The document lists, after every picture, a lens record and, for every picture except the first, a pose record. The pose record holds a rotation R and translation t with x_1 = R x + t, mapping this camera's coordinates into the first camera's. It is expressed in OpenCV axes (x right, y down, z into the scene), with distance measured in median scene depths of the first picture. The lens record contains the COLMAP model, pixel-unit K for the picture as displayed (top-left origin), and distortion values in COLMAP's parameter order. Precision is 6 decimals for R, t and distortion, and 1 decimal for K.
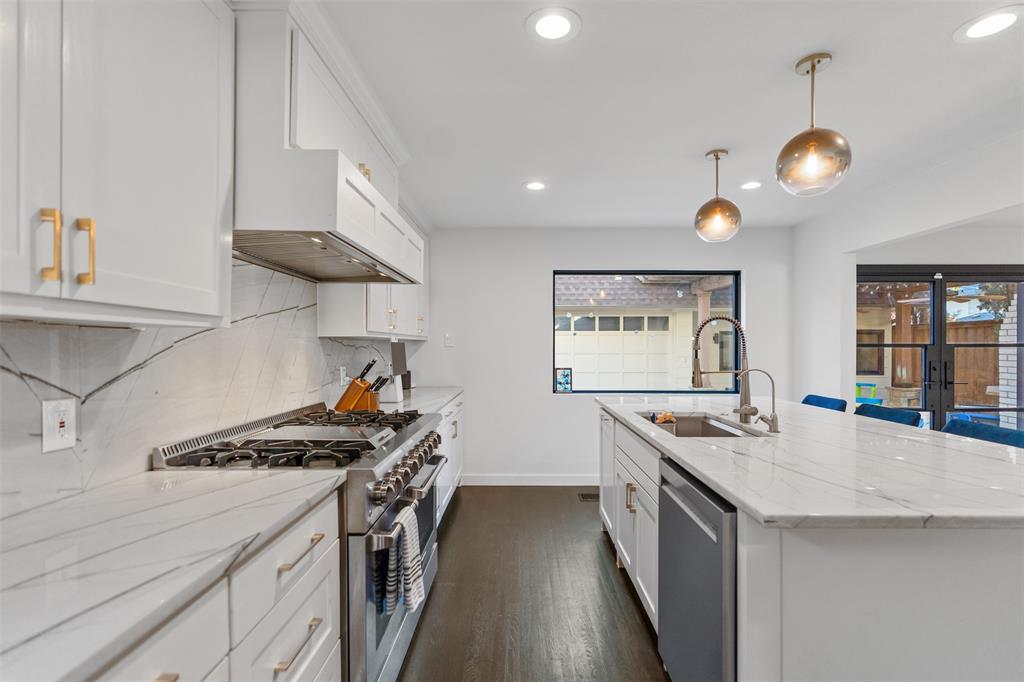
lens RADIAL K [[466.2, 0, 514.9], [0, 466.2, 346.8], [0, 0, 1]] dist [-0.007174, -0.000089]
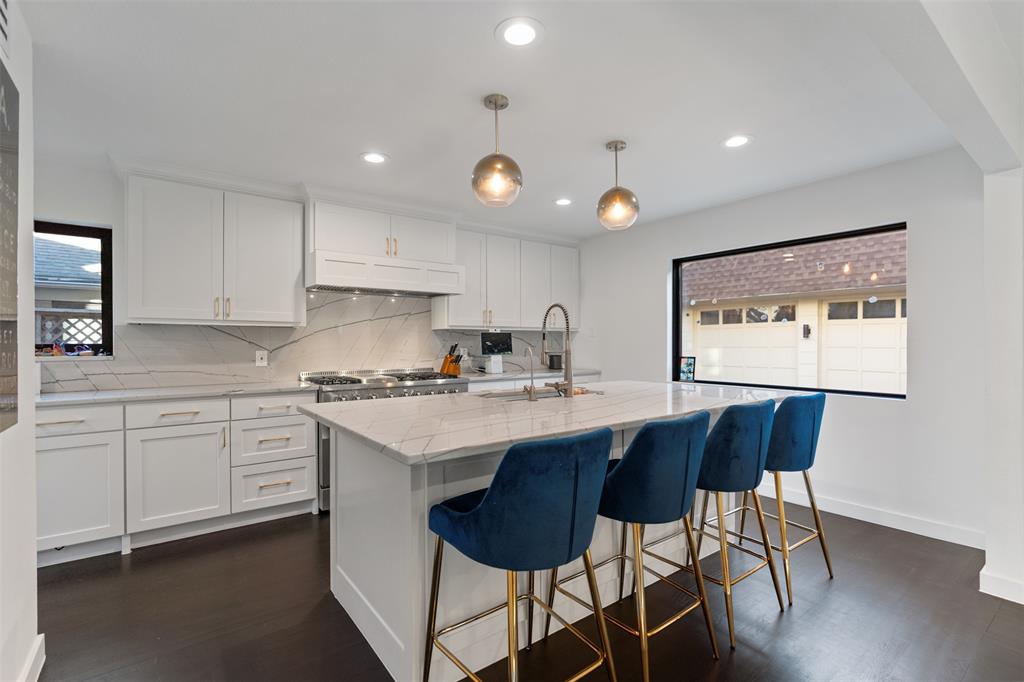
lens RADIAL K [[466.2, 0, 514.9], [0, 466.2, 346.8], [0, 0, 1]] dist [-0.007174, -0.000089]
pose [[0.608942, 0.006031, -0.793192, 1.120856], [0.000678, 0.999967, 0.008124, 0.027220], [0.793215, -0.005485, 0.608917, 0.187608]]
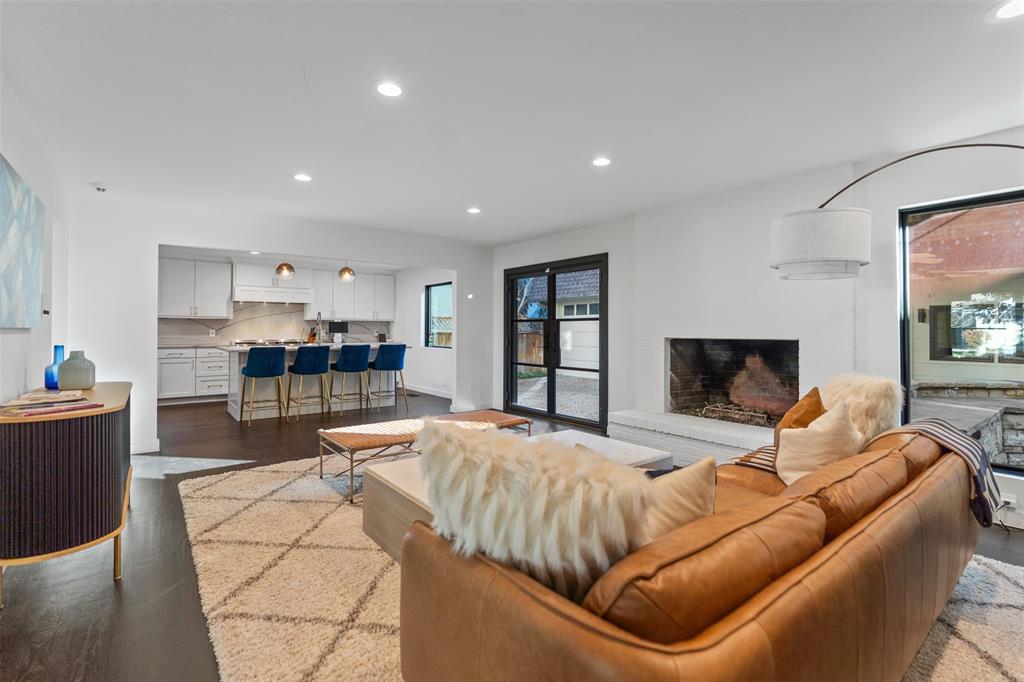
lens RADIAL K [[468.7, 0, 515.9], [0, 468.7, 327.1], [0, 0, 1]] dist [0.000518, 0.000050]
pose [[0.622681, -0.002778, -0.782471, 3.175615], [-0.003320, 0.999975, -0.006192, 0.044678], [0.782469, 0.006453, 0.622656, 0.076821]]
